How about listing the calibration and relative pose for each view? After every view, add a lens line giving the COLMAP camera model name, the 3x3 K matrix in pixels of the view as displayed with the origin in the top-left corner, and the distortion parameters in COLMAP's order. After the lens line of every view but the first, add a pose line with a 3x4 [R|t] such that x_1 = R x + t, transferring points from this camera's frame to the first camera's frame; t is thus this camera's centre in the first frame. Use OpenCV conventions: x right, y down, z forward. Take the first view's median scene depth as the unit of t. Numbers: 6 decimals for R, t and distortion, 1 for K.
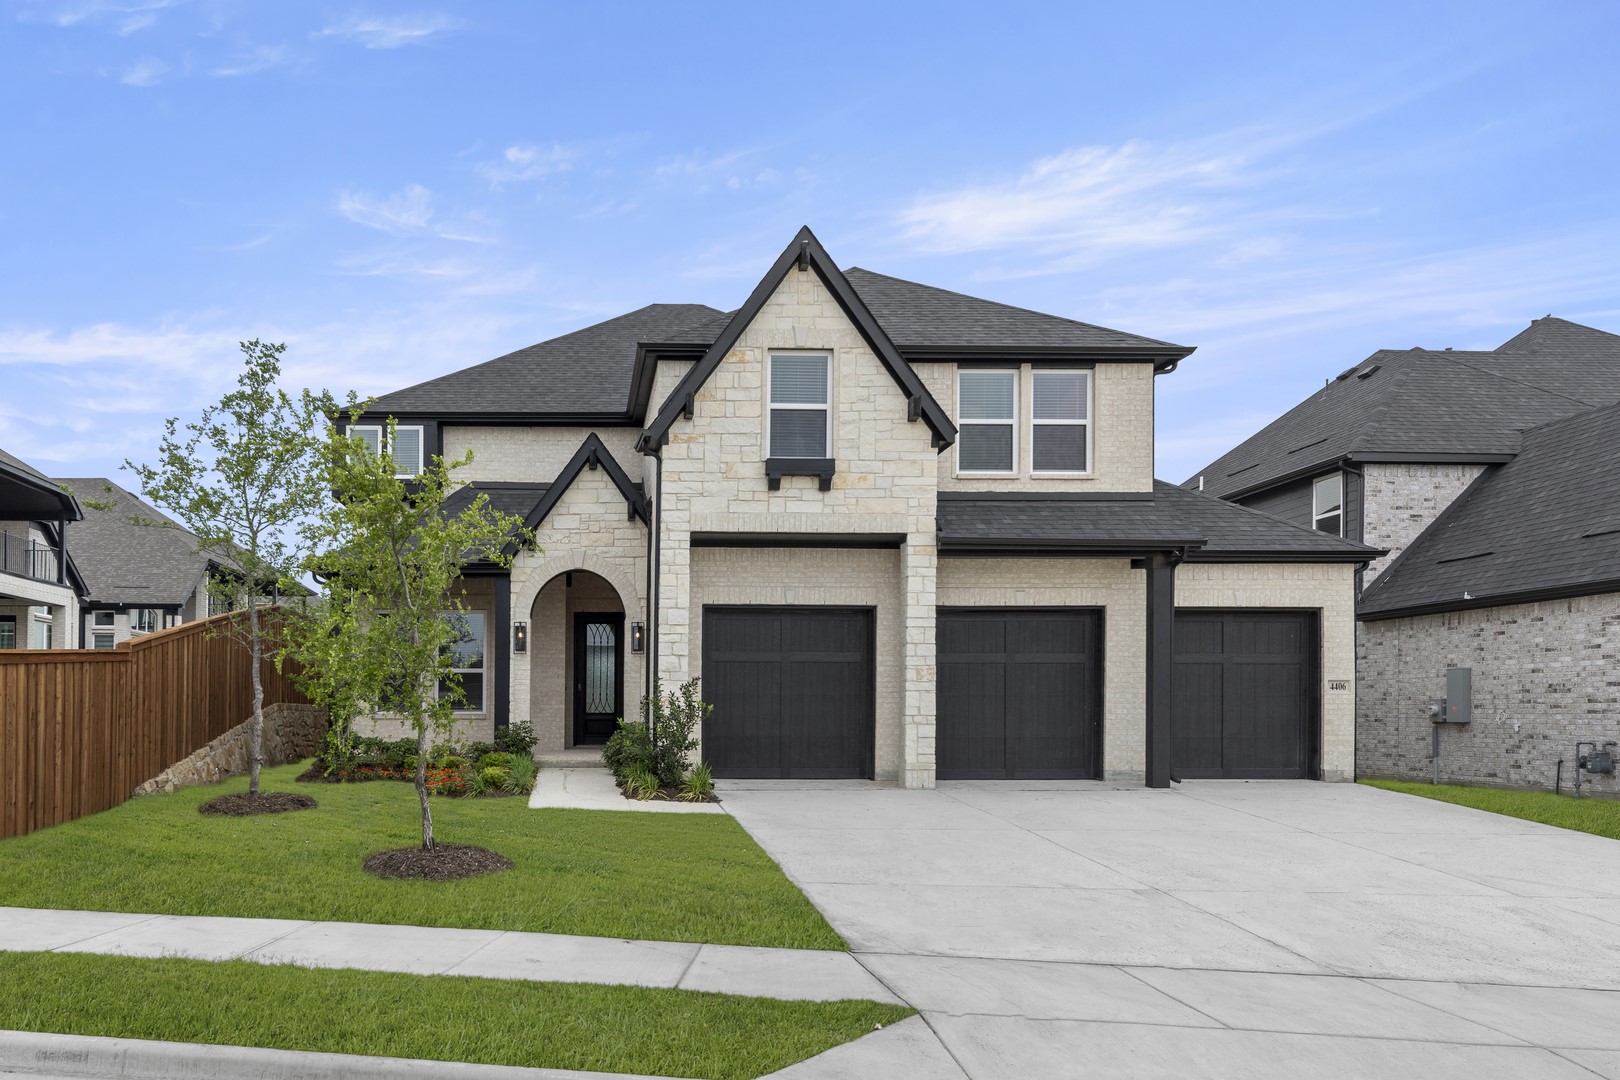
lens RADIAL K [[936.1, 0, 810.4], [0, 936.1, 532.2], [0, 0, 1]] dist [0.002920, -0.000517]
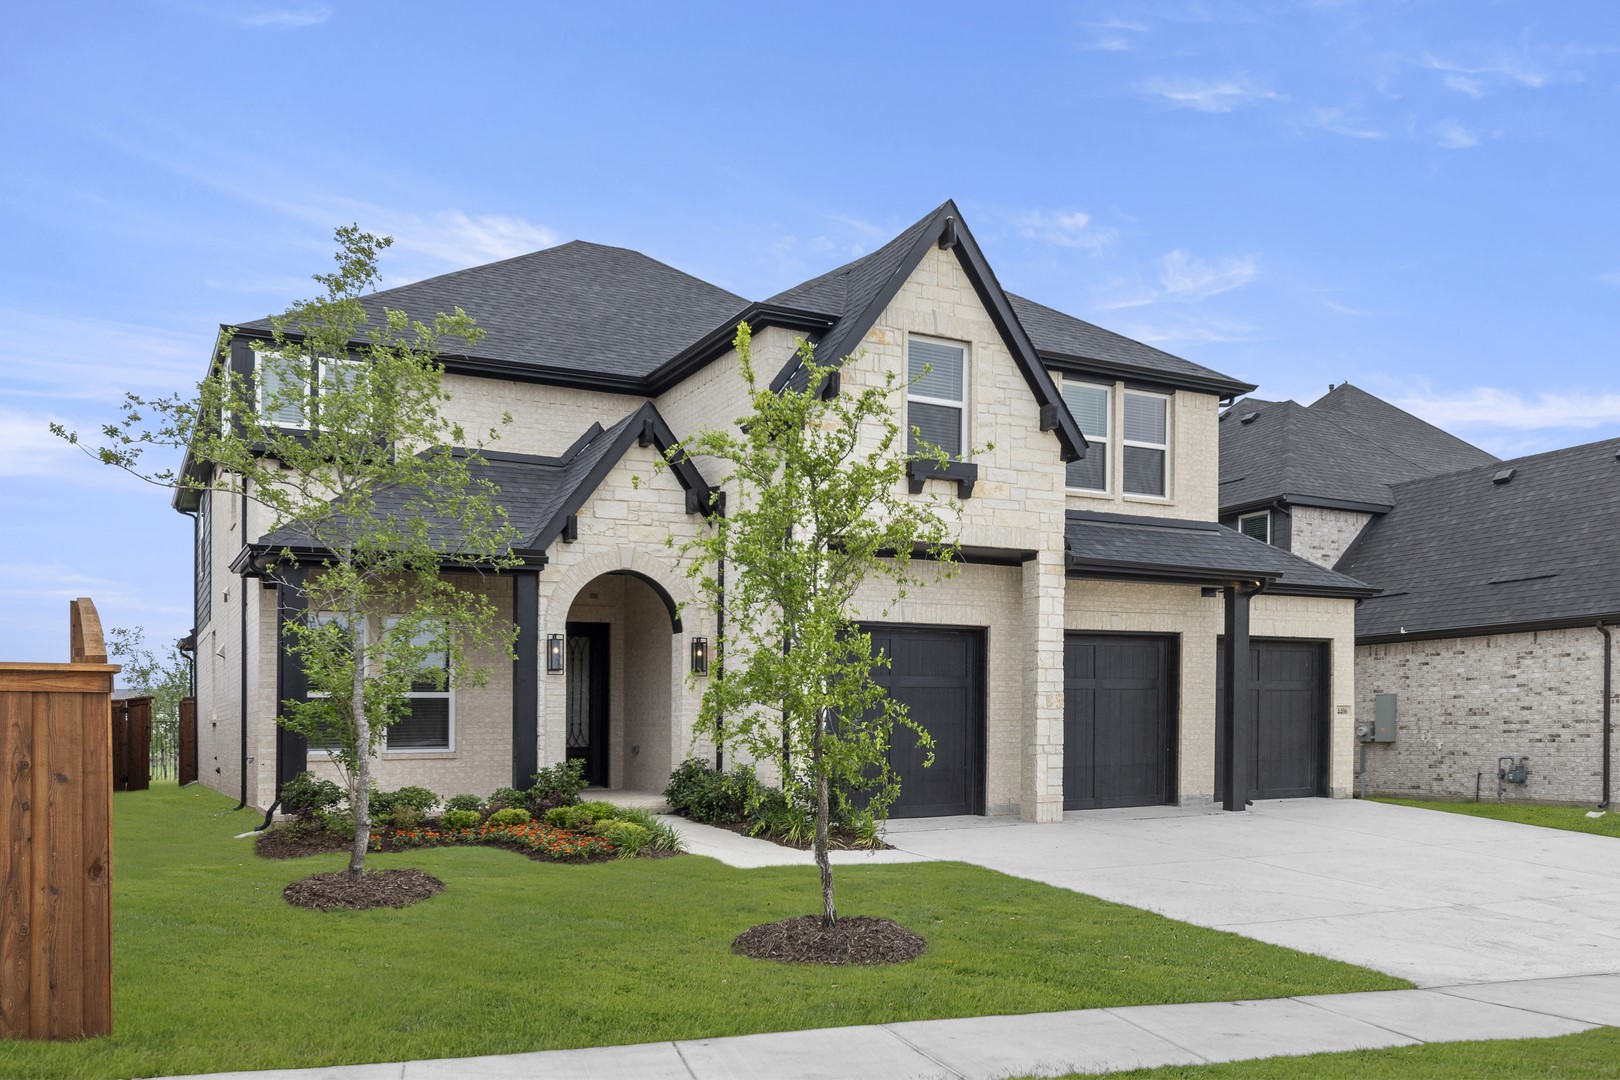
lens RADIAL K [[1058.2, 0, 810.0], [0, 1058.2, 549.3], [0, 0, 1]] dist [0.010505, 0.002363]
pose [[0.915722, 0.054902, 0.398045, -0.510447], [-0.061552, 0.998096, 0.003936, 0.009573], [-0.397071, -0.028105, 0.917358, 0.117268]]
